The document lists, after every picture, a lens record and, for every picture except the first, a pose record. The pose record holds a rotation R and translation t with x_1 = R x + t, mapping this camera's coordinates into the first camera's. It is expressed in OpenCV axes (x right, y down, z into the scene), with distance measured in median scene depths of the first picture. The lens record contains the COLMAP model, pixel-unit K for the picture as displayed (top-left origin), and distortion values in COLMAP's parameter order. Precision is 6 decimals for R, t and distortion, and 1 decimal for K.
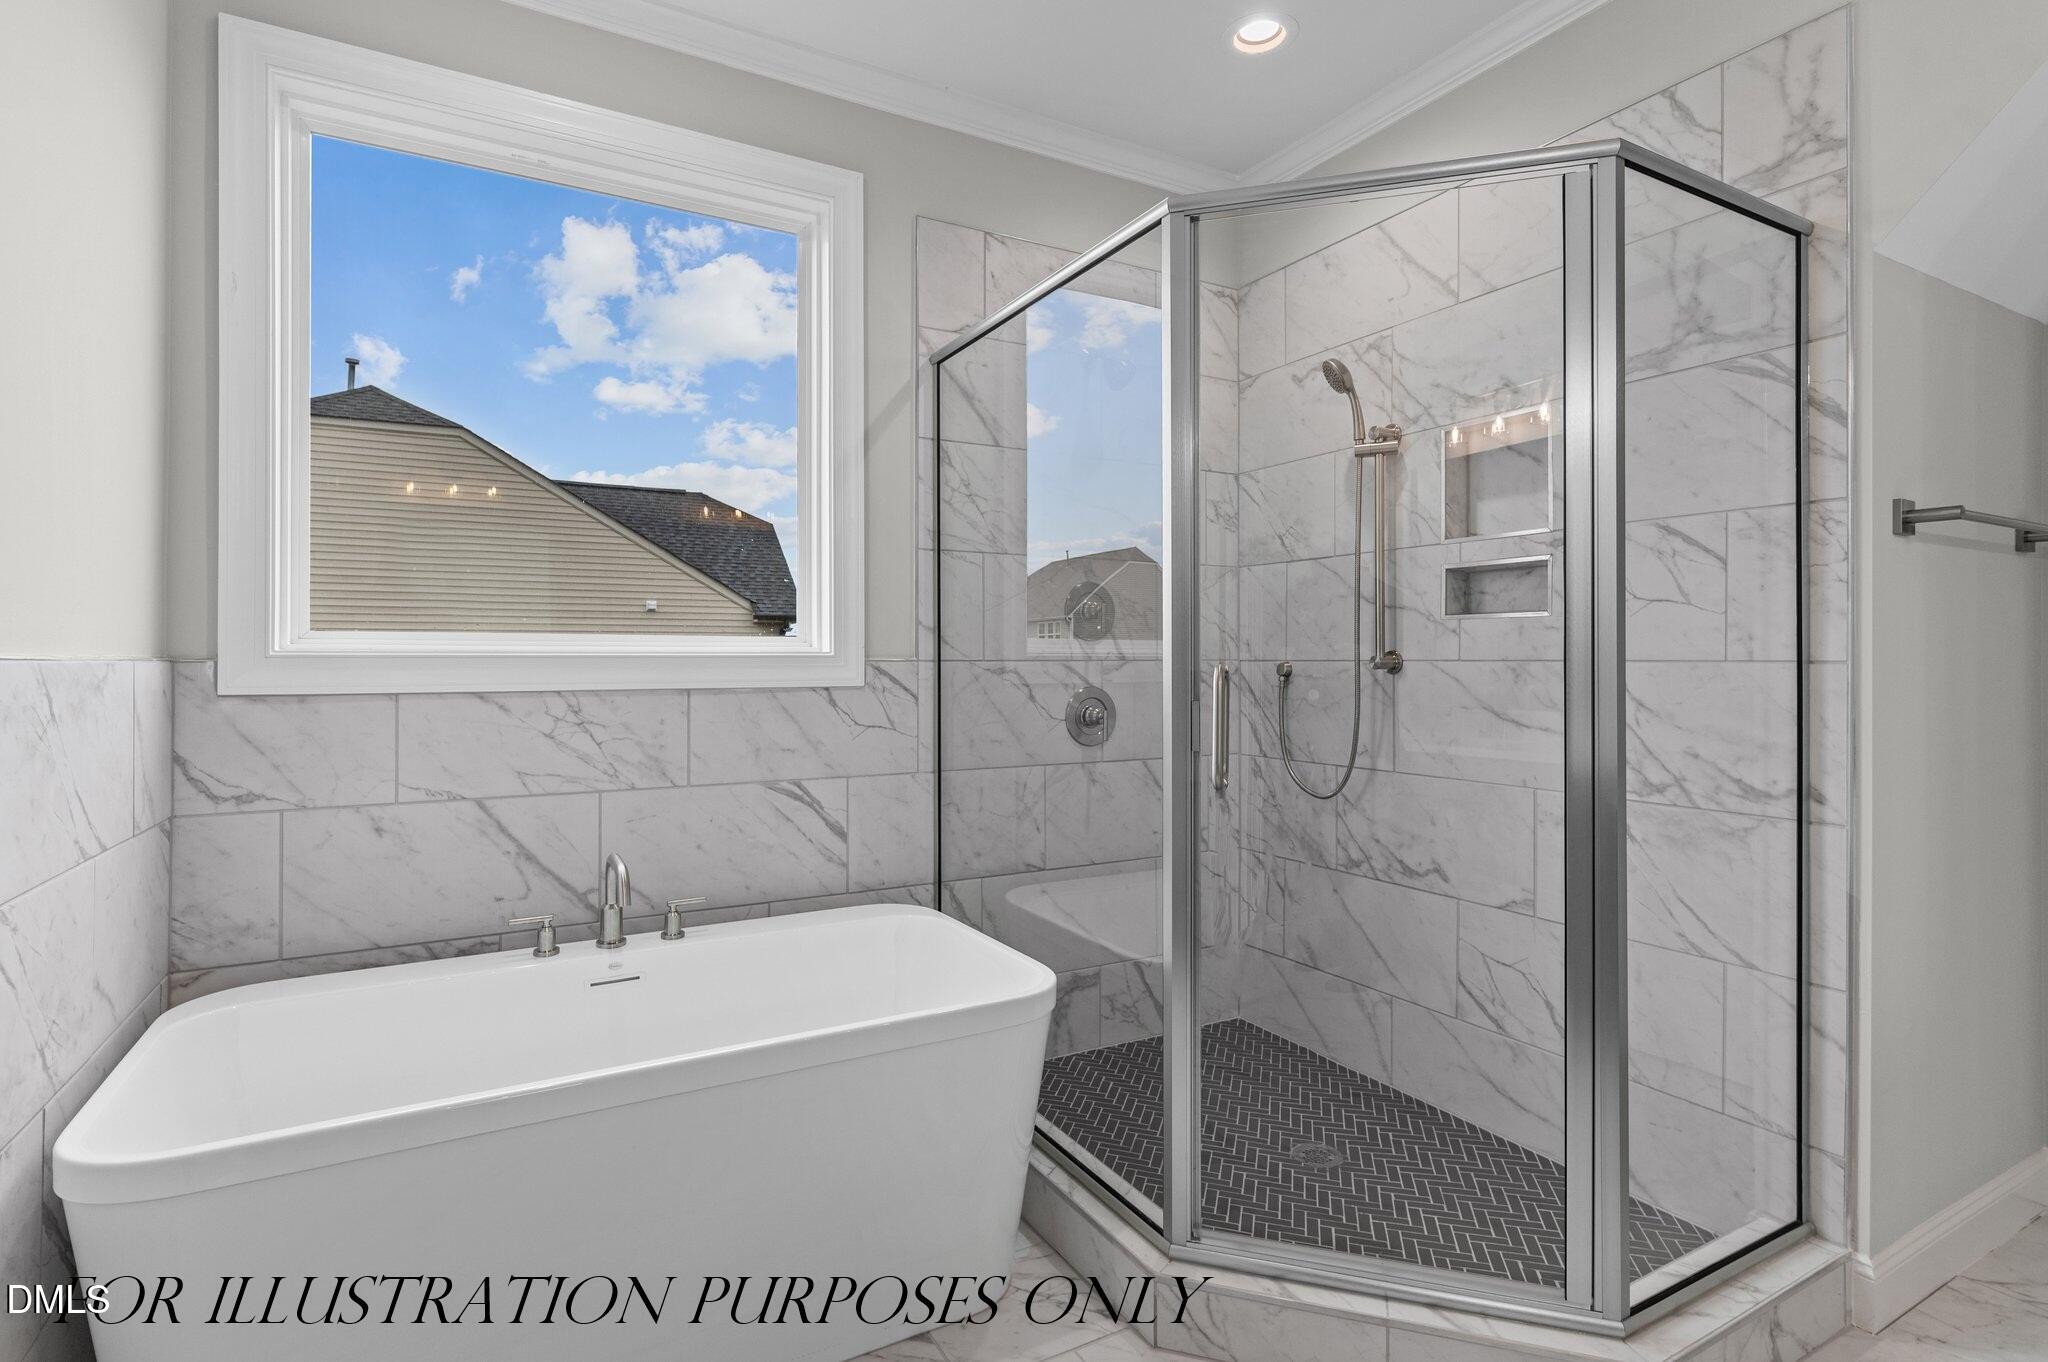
lens RADIAL K [[1005.2, 0, 1021.8], [0, 1005.2, 656.0], [0, 0, 1]] dist [0.001486, -0.000335]
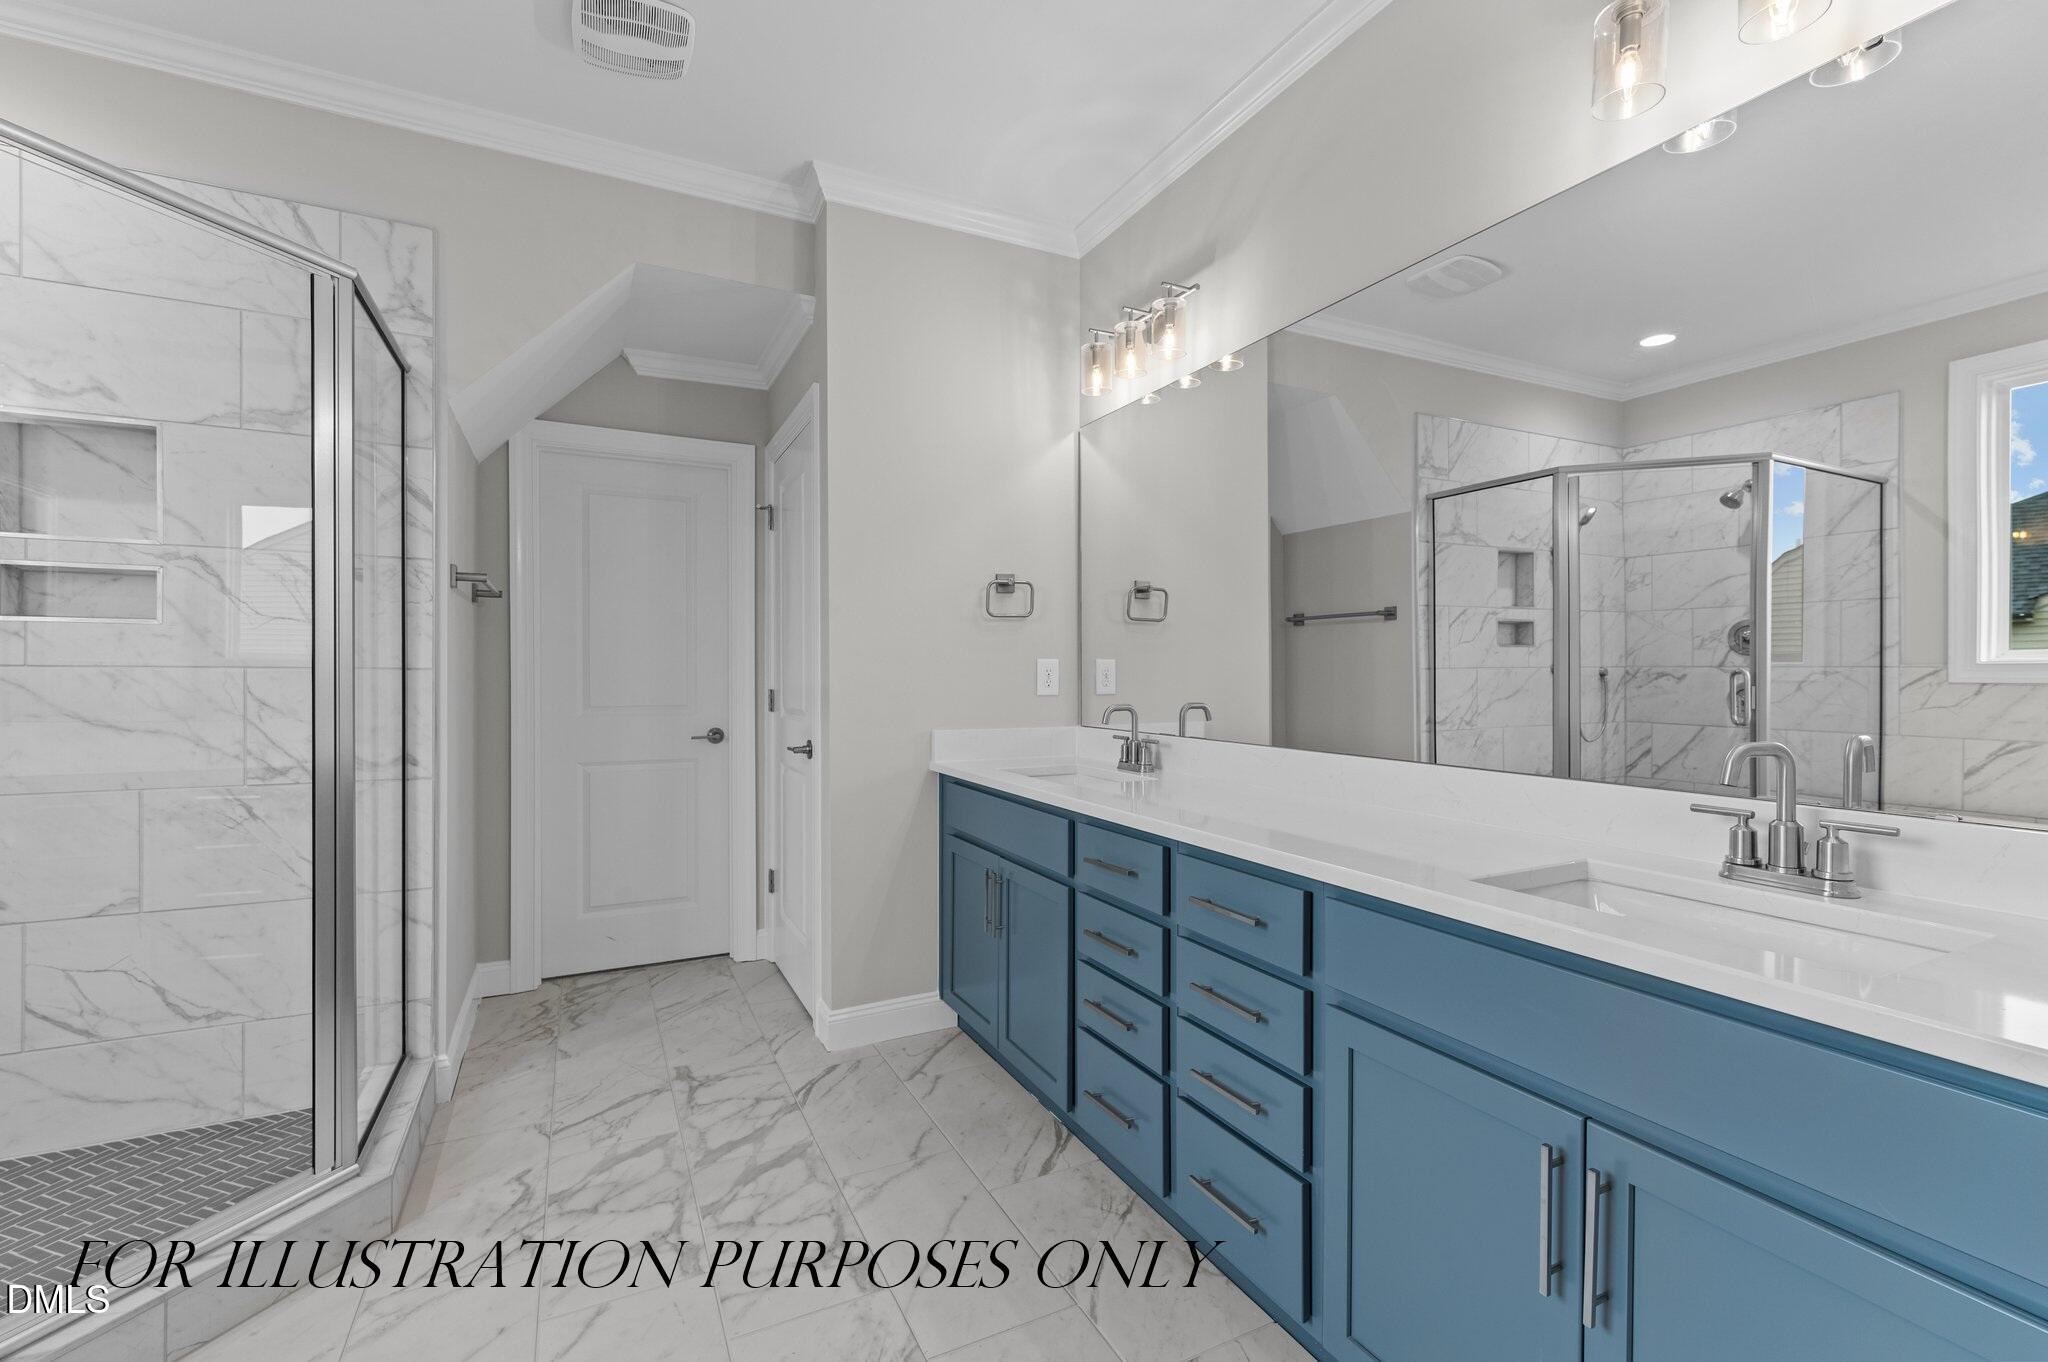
lens RADIAL K [[866.3, 0, 1024.0], [0, 866.3, 681.0], [0, 0, 1]] dist [0.000002, -0.000033]
pose [[0.034855, -0.010415, 0.999338, -0.432764], [-0.010889, 0.999882, 0.010801, 0.000254], [-0.999333, -0.011259, 0.034737, 0.070314]]
